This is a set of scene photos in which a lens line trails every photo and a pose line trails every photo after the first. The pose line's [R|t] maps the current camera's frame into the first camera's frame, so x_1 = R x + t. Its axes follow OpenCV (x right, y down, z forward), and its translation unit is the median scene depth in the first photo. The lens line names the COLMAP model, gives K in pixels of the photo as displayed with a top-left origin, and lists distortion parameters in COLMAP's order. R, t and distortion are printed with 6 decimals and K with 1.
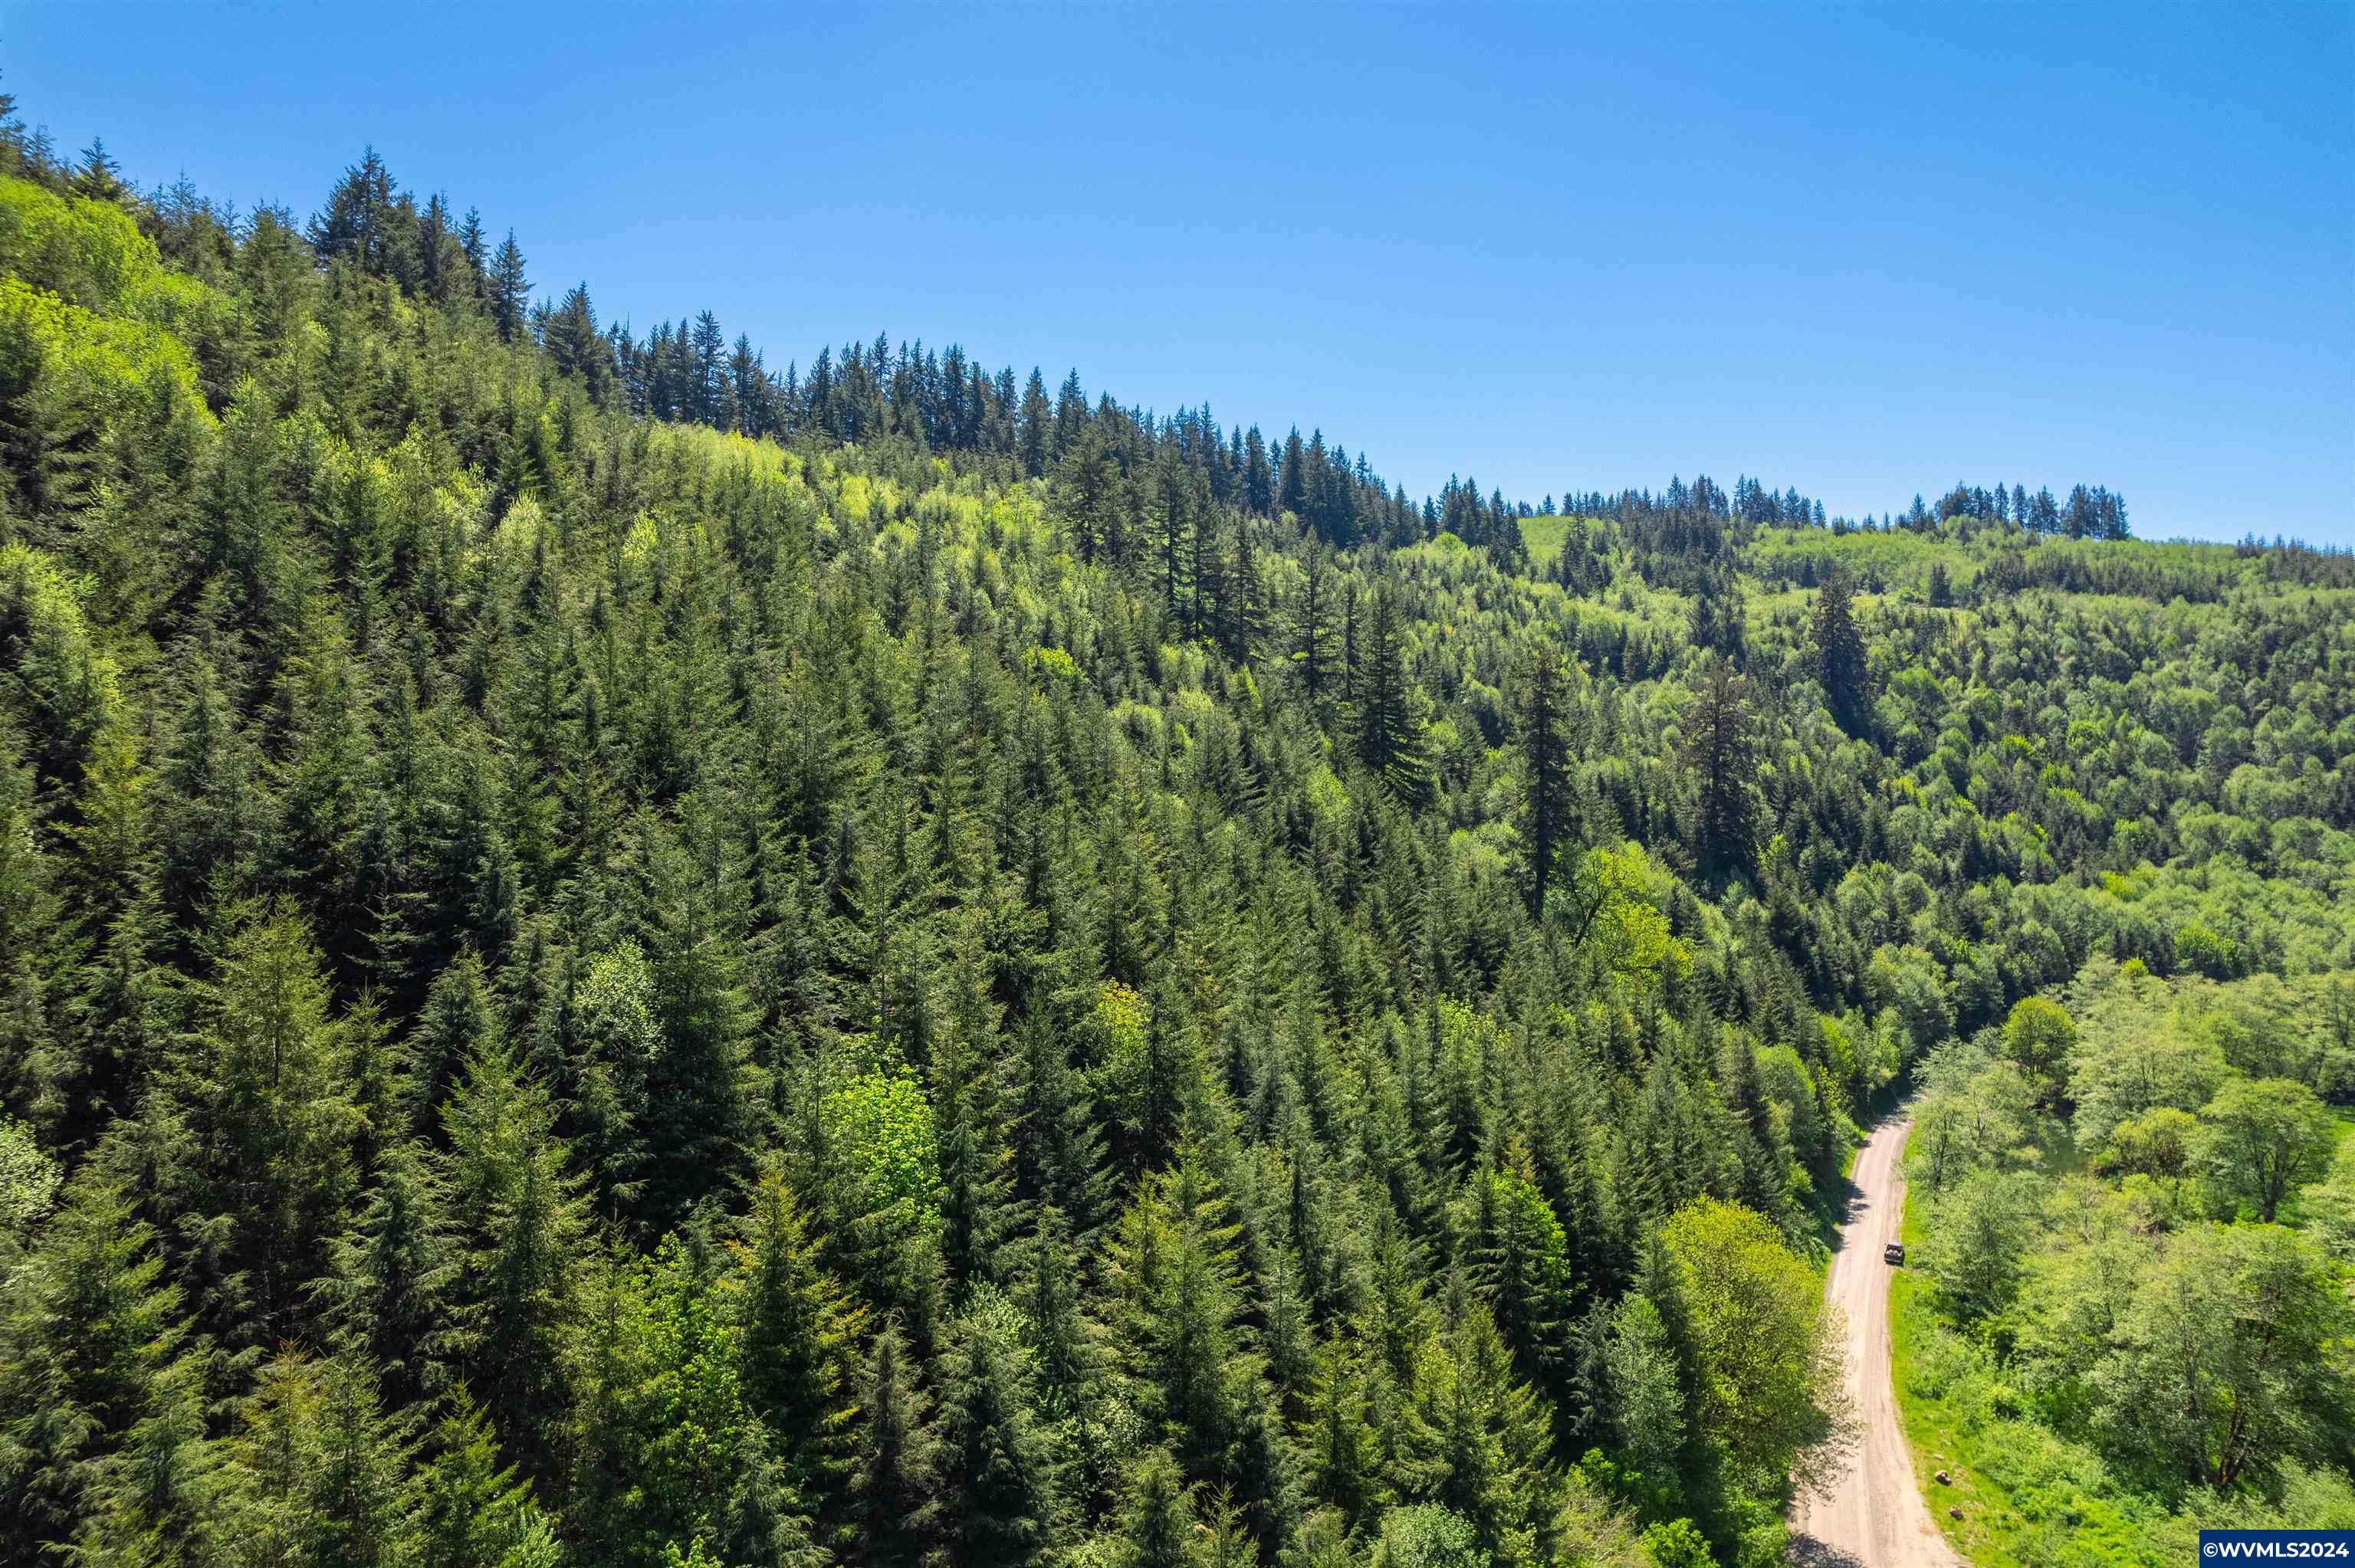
lens RADIAL K [[1491.0, 0, 1186.7], [0, 1491.0, 818.5], [0, 0, 1]] dist [-0.074052, 0.044738]
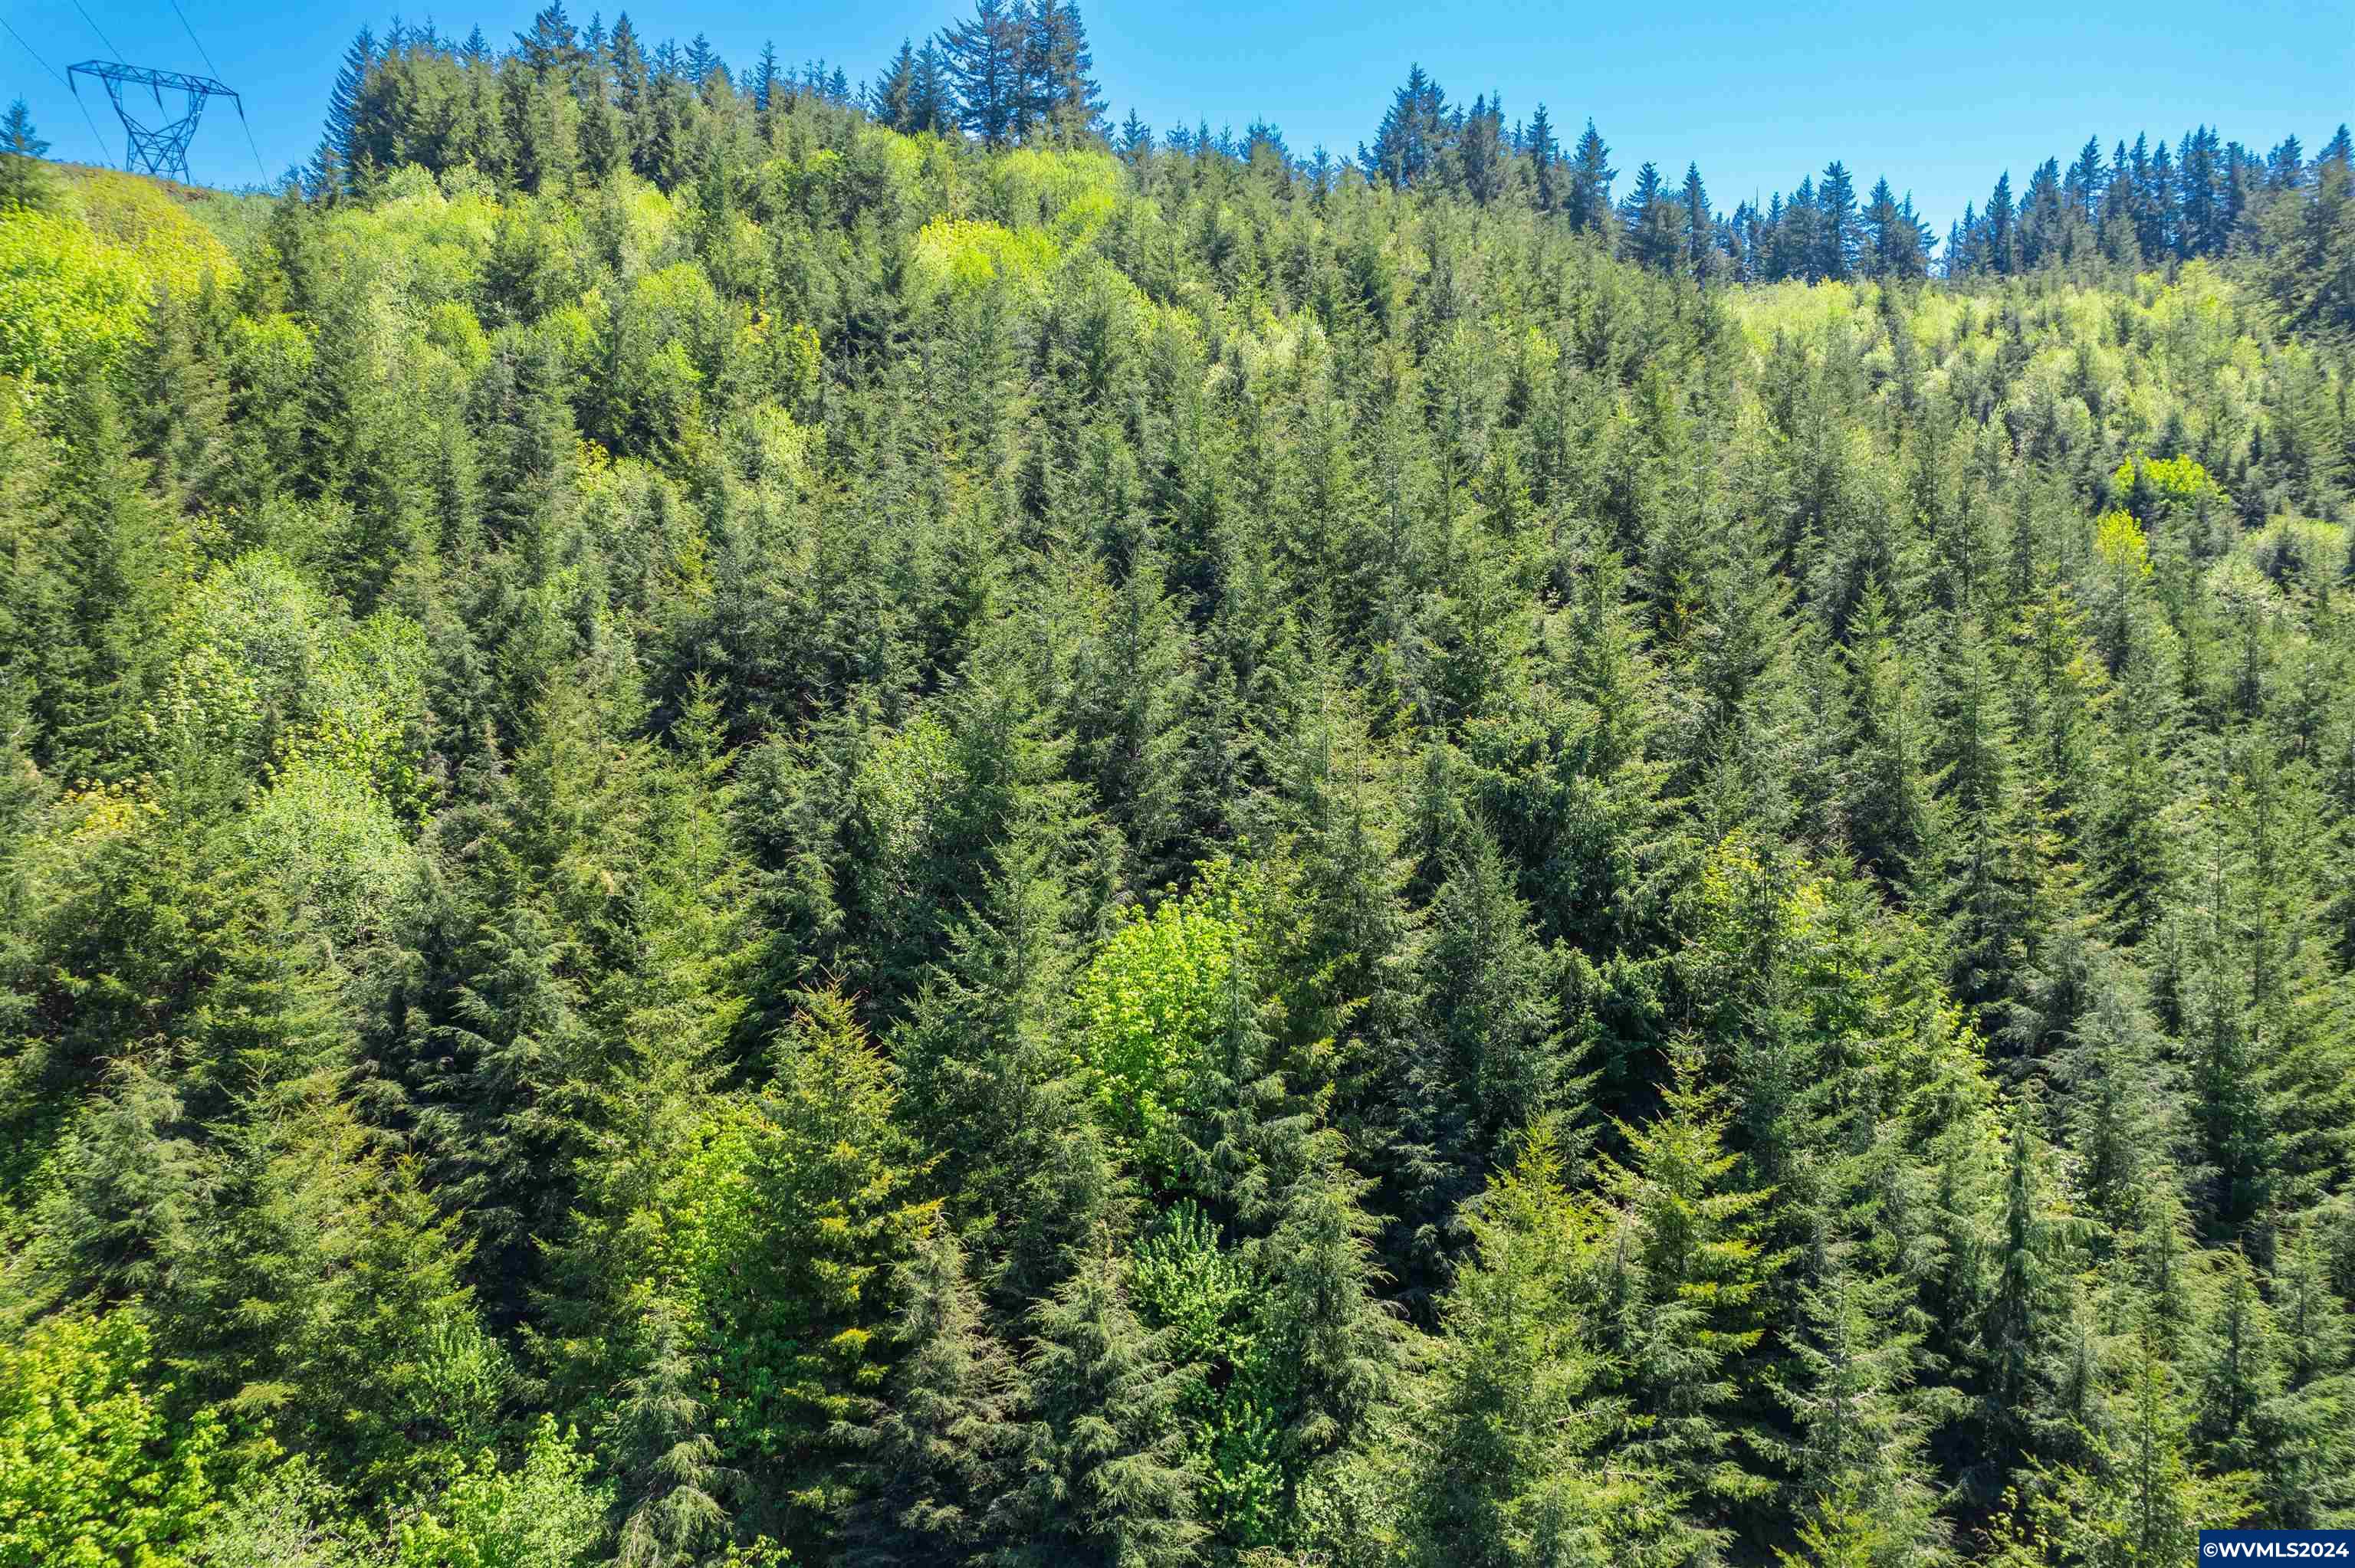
lens RADIAL K [[1499.4, 0, 1189.6], [0, 1499.4, 785.4], [0, 0, 1]] dist [-0.075645, 0.069358]
pose [[0.676301, 0.018377, -0.736396, 0.070451], [-0.012979, 0.999831, 0.013031, 0.023895], [0.736511, 0.000745, 0.676426, 0.114909]]
